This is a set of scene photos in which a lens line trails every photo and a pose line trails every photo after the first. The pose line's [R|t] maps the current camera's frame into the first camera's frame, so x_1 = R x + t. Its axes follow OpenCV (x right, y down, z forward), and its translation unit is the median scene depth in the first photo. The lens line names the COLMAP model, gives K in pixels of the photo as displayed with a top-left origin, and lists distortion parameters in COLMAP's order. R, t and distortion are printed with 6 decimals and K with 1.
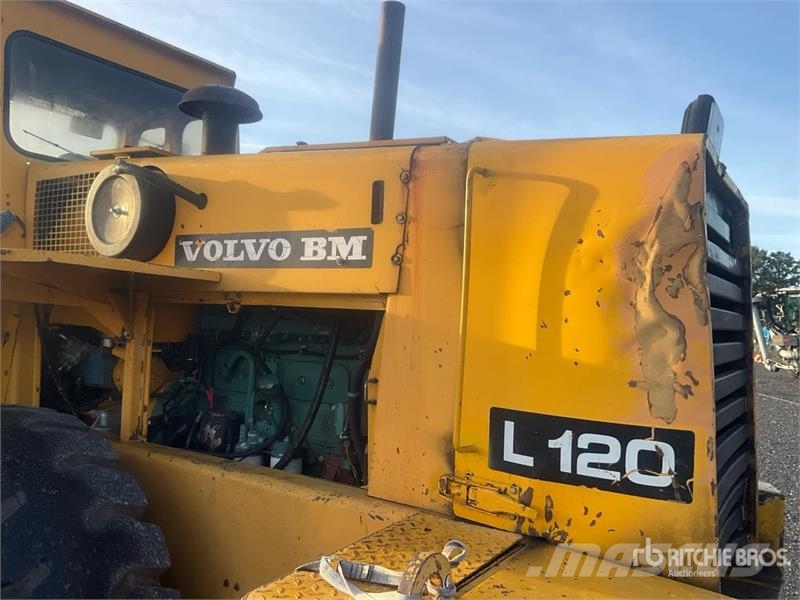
lens RADIAL K [[660.9, 0, 396.9], [0, 660.9, 297.1], [0, 0, 1]] dist [0.092241, -0.194744]
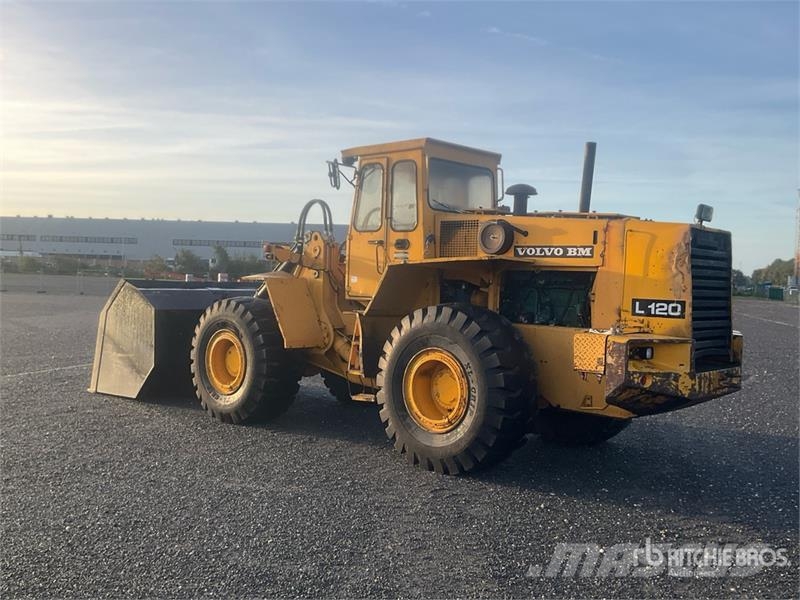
lens RADIAL K [[660.9, 0, 396.9], [0, 660.9, 297.1], [0, 0, 1]] dist [0.092241, -0.194744]
pose [[0.976227, 0.000680, -0.216749, -0.280518], [0.010113, 0.998763, 0.048682, -0.023522], [0.216514, -0.049717, 0.975013, -2.455574]]
